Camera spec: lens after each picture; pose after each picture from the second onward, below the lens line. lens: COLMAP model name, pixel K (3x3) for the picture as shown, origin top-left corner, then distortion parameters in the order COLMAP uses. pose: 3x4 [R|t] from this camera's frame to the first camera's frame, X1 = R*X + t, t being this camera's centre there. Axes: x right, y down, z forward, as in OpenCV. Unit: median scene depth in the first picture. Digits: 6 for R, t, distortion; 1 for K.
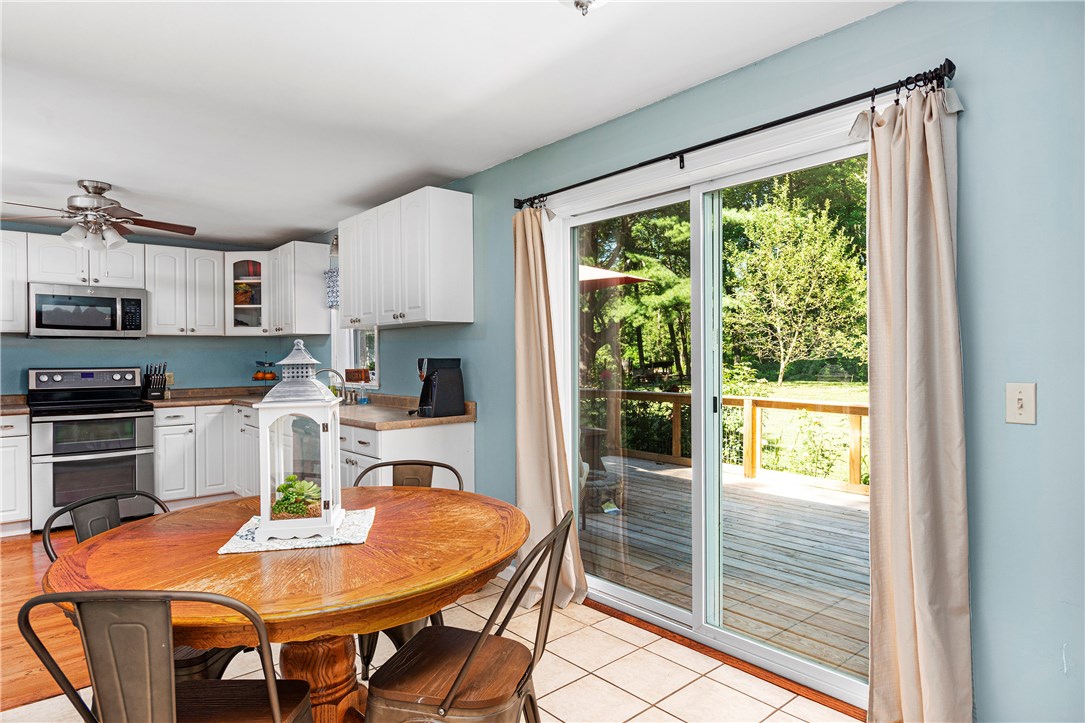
lens RADIAL K [[641.0, 0, 540.5], [0, 641.0, 359.6], [0, 0, 1]] dist [-0.014647, 0.000841]
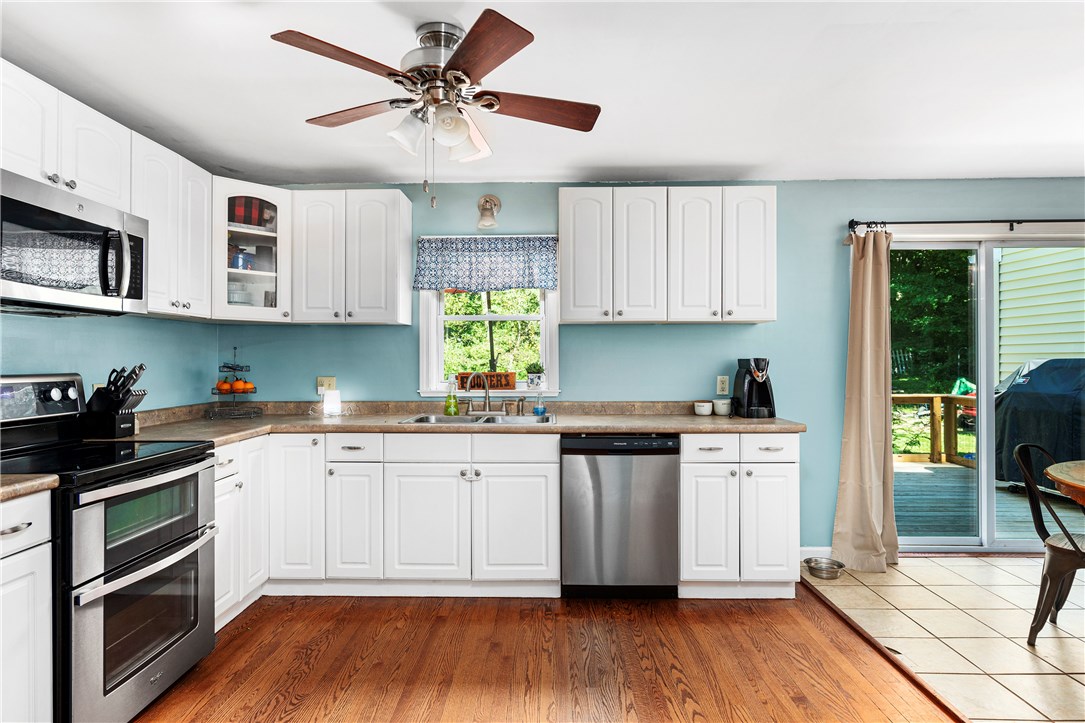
lens RADIAL K [[623.0, 0, 553.1], [0, 623.0, 358.2], [0, 0, 1]] dist [-0.010573, -0.000125]
pose [[0.659458, 0.007404, 0.751705, -0.762714], [-0.000797, 0.999958, -0.009149, 0.003804], [-0.751741, 0.005434, 0.659436, 0.421973]]
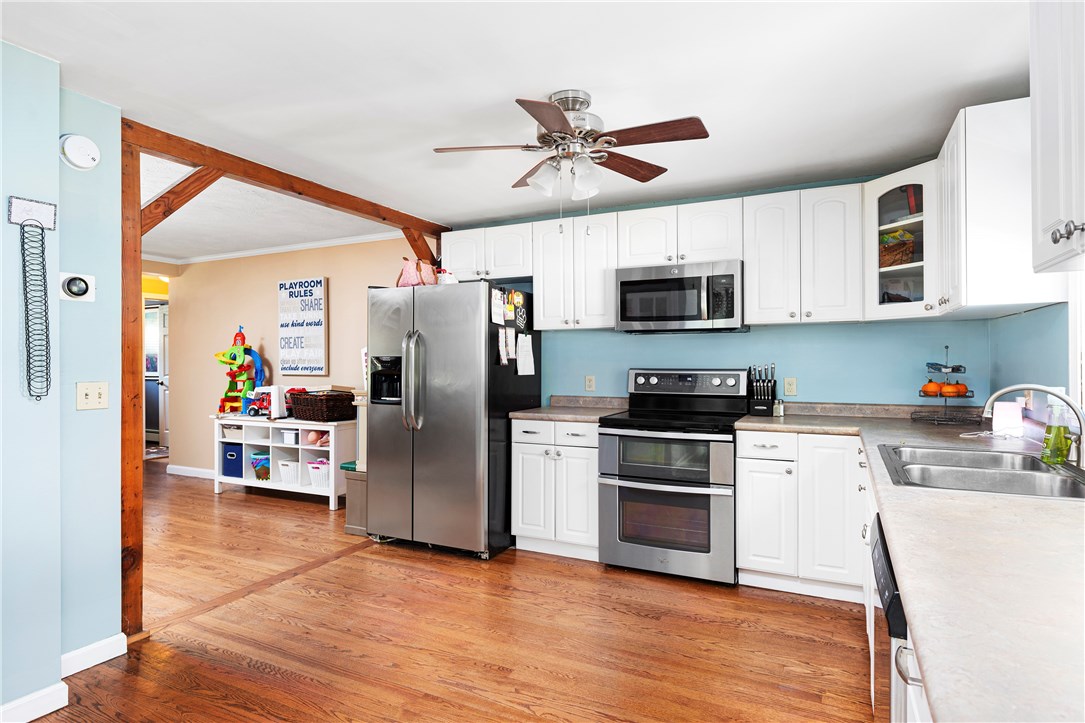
lens RADIAL K [[583.3, 0, 537.1], [0, 583.3, 359.0], [0, 0, 1]] dist [0.000018, -0.002710]
pose [[0.378299, 0.008067, -0.925648, -0.102873], [-0.003309, 0.999967, 0.007363, -0.004236], [0.925678, 0.000277, 0.378313, 0.537072]]
